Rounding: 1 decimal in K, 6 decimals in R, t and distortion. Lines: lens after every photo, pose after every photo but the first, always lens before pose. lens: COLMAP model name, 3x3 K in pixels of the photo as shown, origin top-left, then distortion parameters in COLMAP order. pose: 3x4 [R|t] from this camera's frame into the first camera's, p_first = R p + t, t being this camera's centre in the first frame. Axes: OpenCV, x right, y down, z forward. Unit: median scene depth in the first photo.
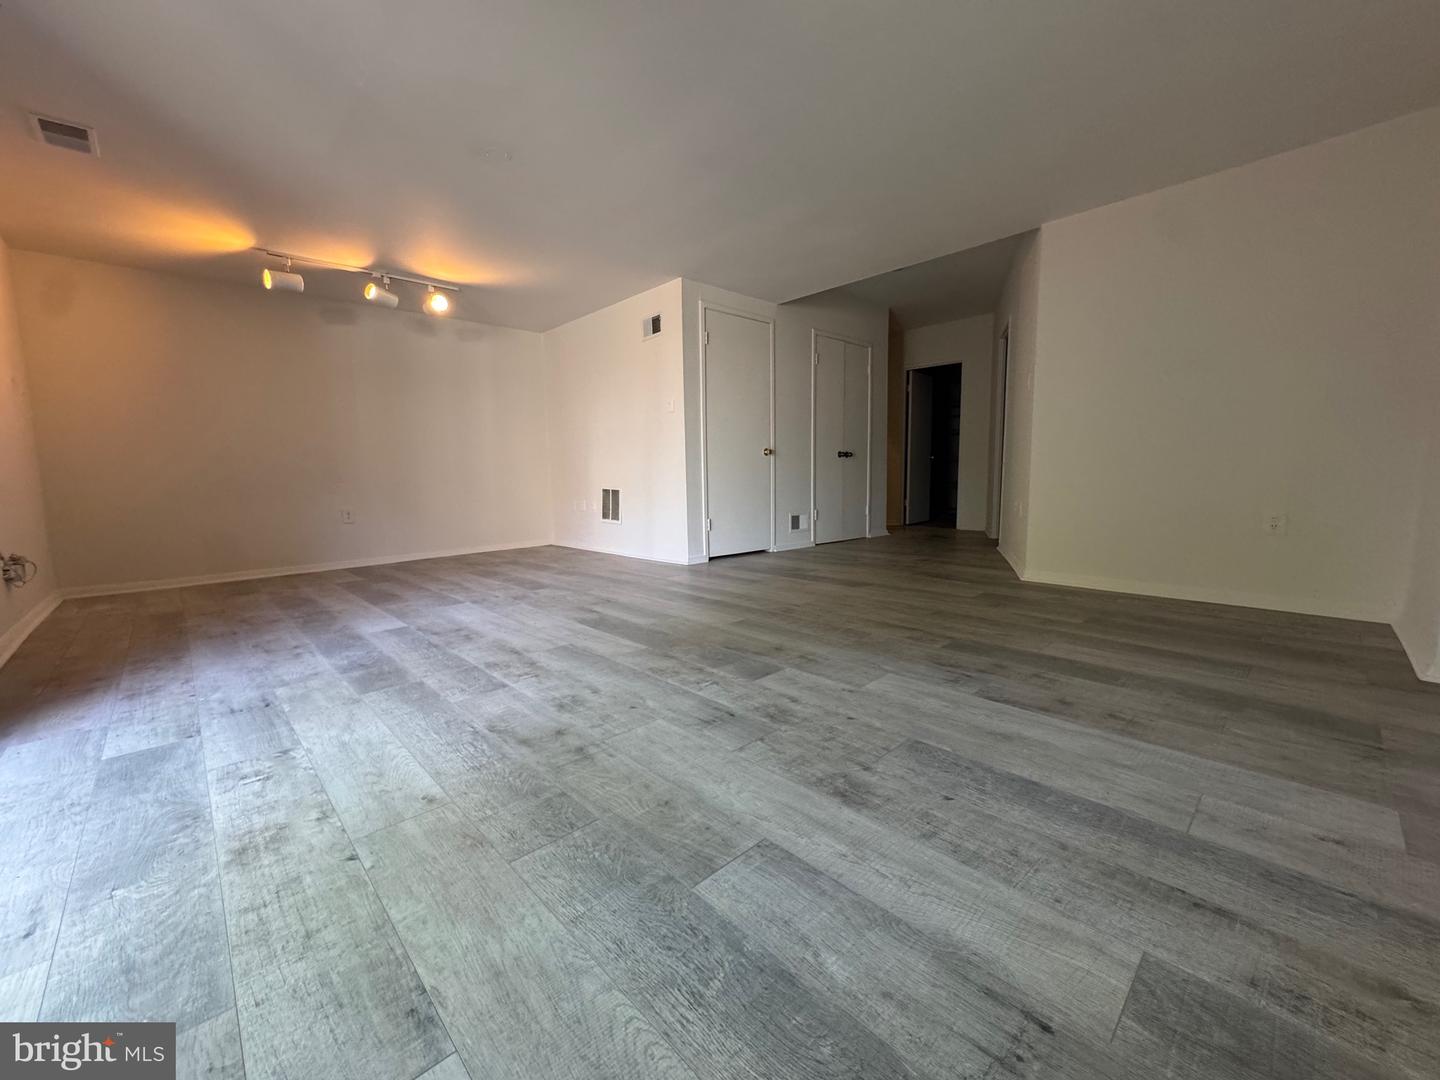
lens RADIAL K [[574.0, 0, 715.5], [0, 574.0, 542.0], [0, 0, 1]] dist [-0.005468, 0.001459]
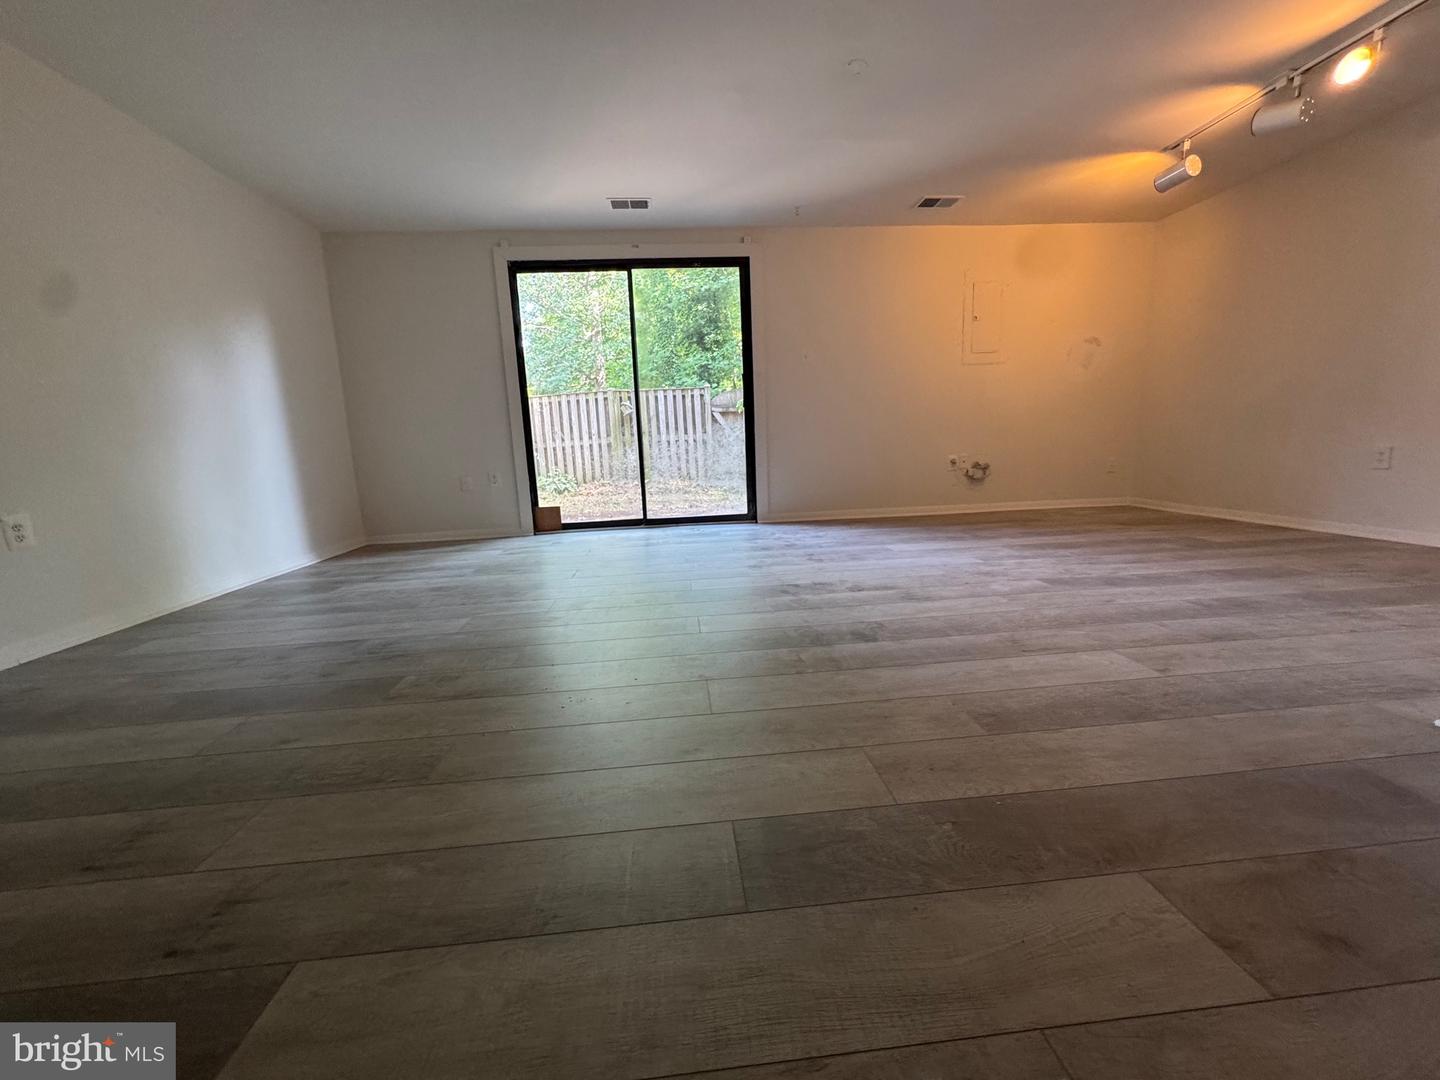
lens RADIAL K [[574.0, 0, 725.1], [0, 574.0, 543.5], [0, 0, 1]] dist [-0.005468, 0.001459]
pose [[-0.613963, 0.184018, -0.767585, 0.581810], [-0.041853, 0.963488, 0.264460, -0.166271], [0.788224, 0.194494, -0.583845, 1.484392]]
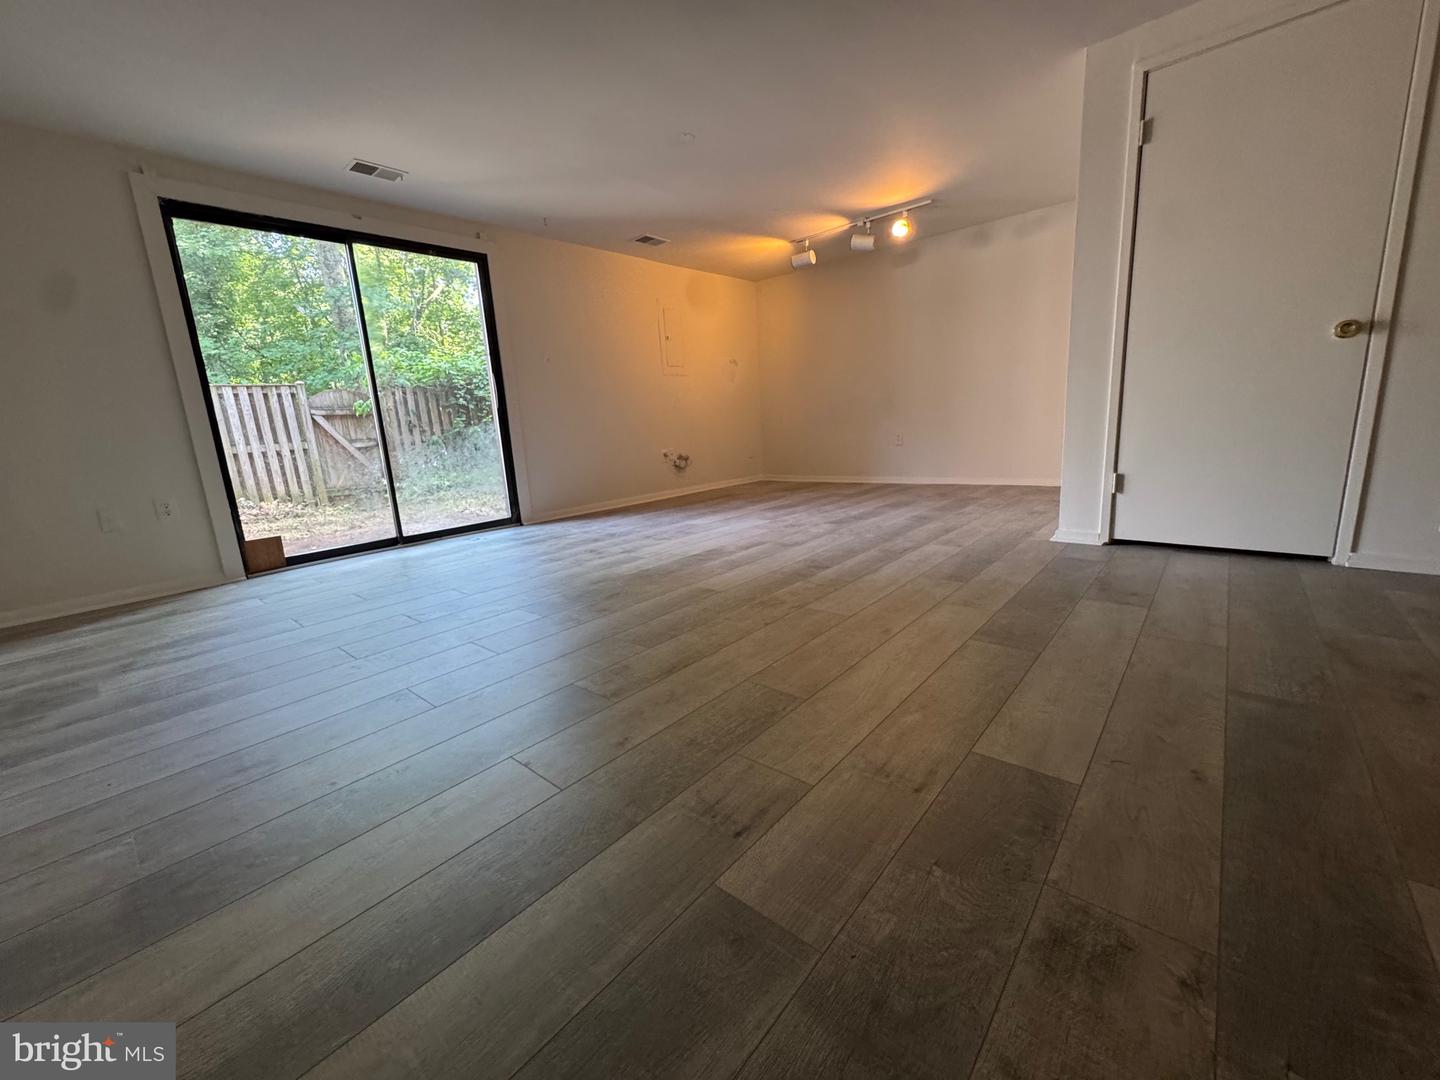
lens RADIAL K [[574.0, 0, 722.4], [0, 574.0, 540.5], [0, 0, 1]] dist [-0.005468, 0.001459]
pose [[0.104026, 0.217422, -0.970519, 0.908857], [-0.058941, 0.975445, 0.212208, -0.126781], [0.992827, 0.035128, 0.114287, 0.945837]]
